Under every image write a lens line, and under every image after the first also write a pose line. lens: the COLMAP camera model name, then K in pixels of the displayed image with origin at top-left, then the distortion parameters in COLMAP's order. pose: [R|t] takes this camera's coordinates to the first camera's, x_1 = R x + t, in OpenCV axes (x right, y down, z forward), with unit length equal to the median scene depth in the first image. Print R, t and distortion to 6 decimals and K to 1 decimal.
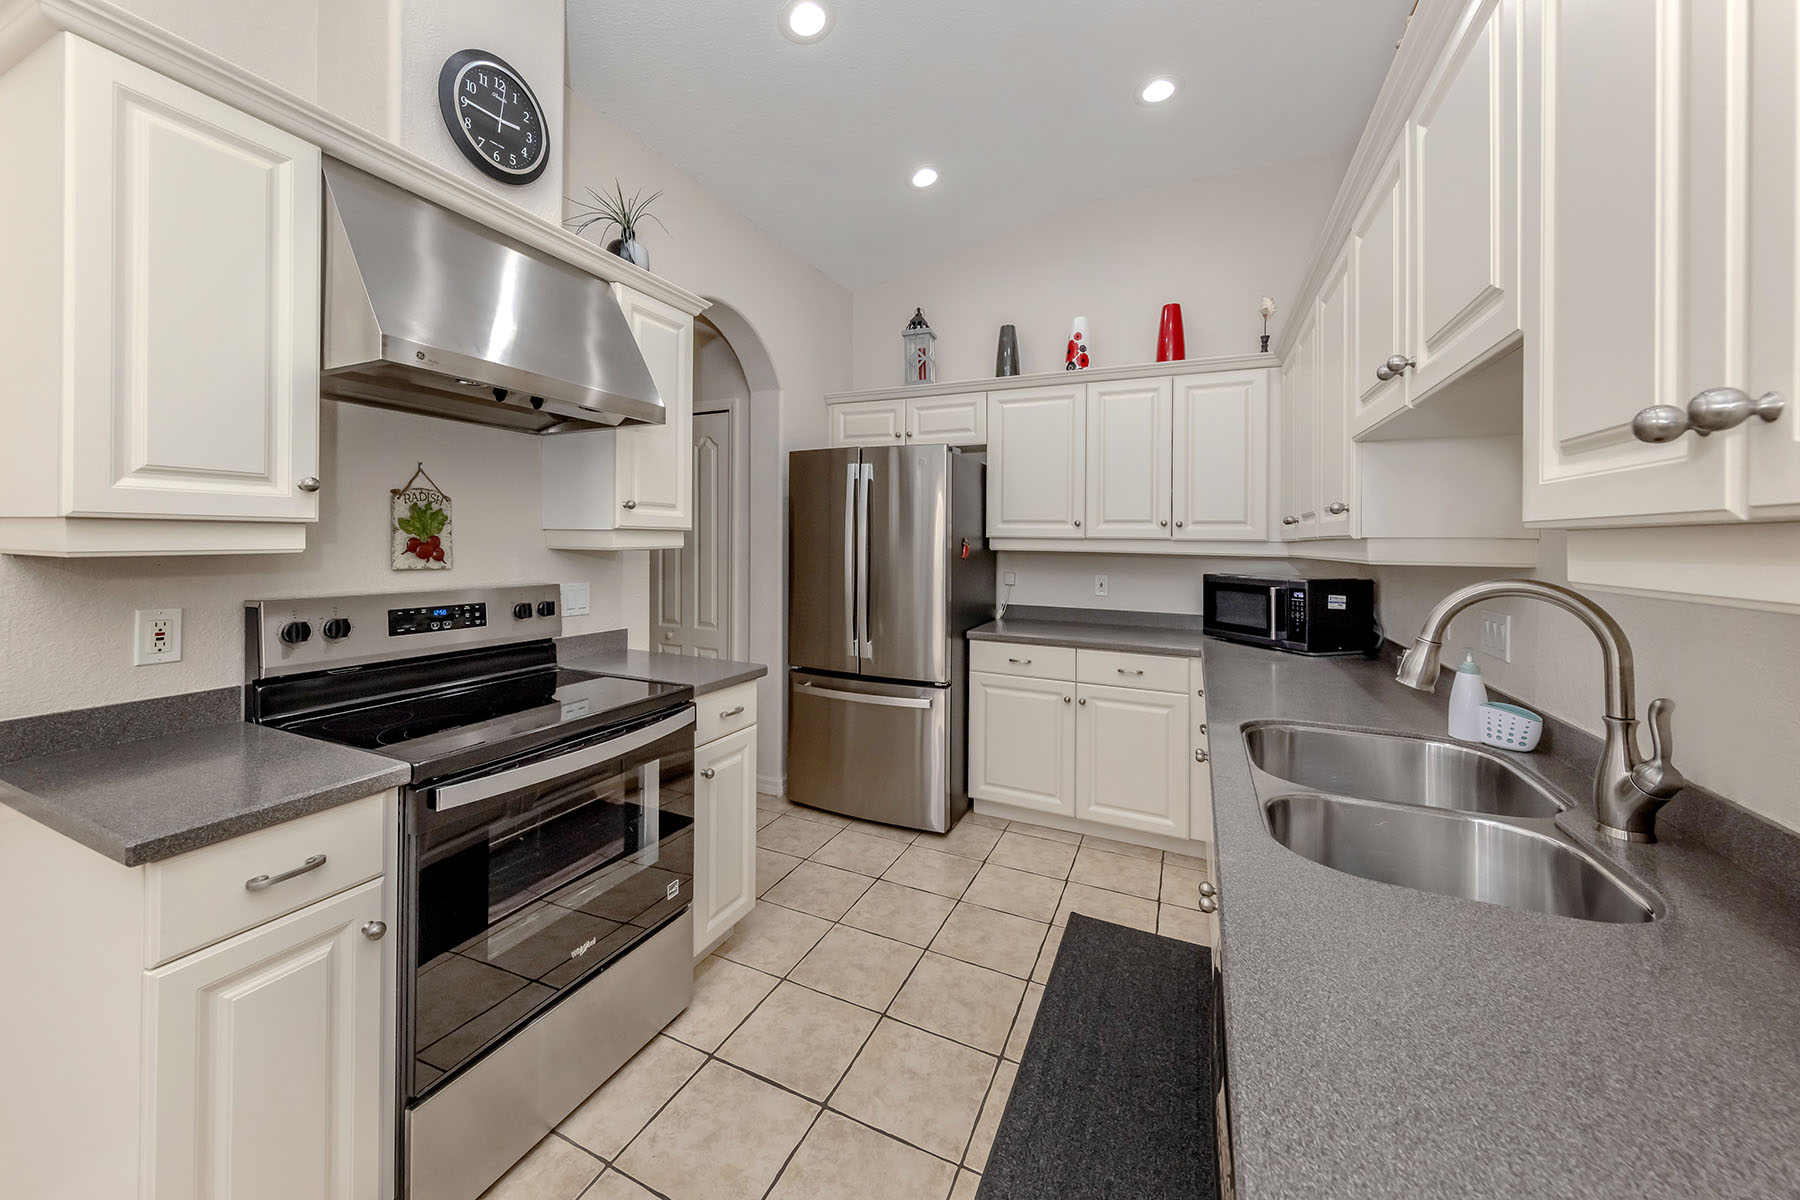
lens RADIAL K [[635.4, 0, 915.0], [0, 635.4, 537.8], [0, 0, 1]] dist [0.006884, -0.000904]
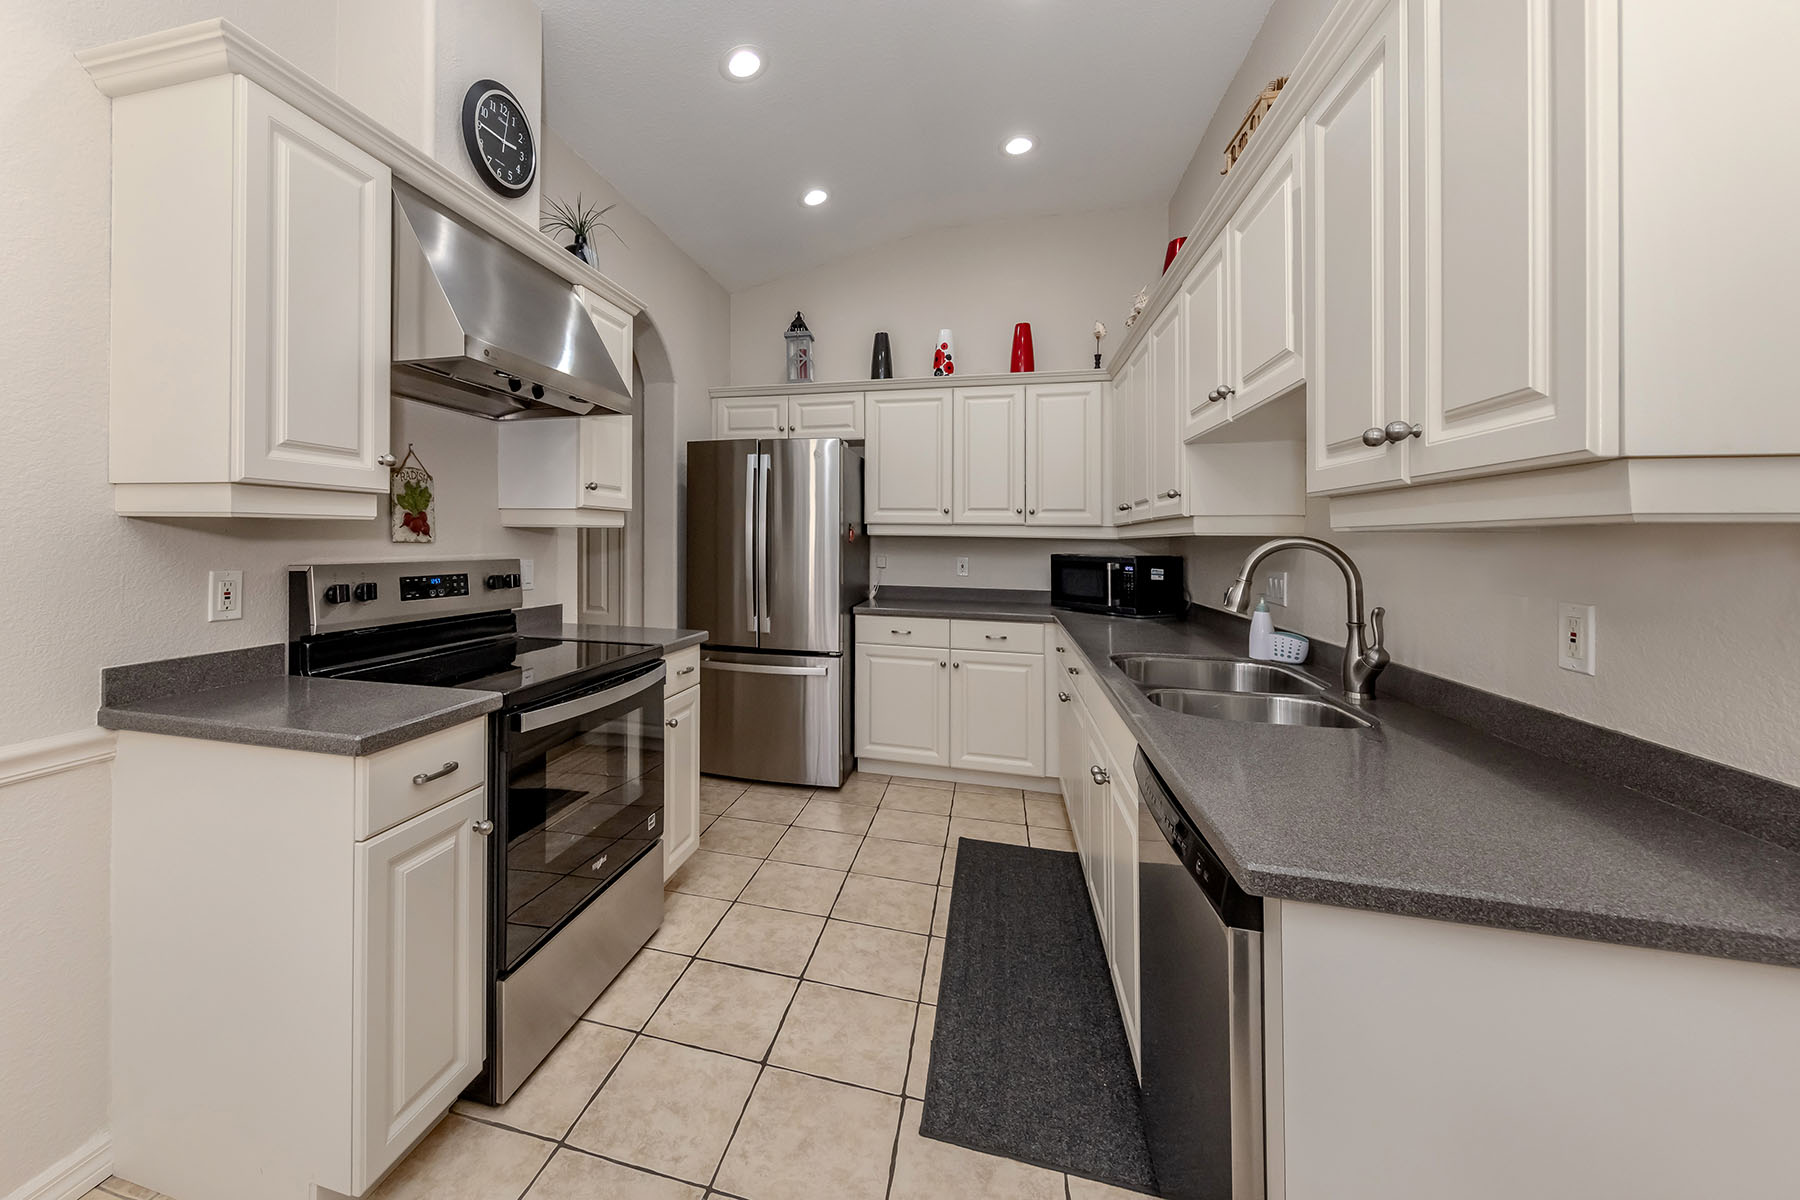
lens RADIAL K [[627.3, 0, 858.4], [0, 627.3, 525.6], [0, 0, 1]] dist [0.005945, 0.000004]
pose [[0.985474, 0.000705, 0.169823, -0.212688], [0.000786, 0.999962, -0.008710, 0.031751], [-0.169823, 0.008717, 0.985436, -0.185545]]
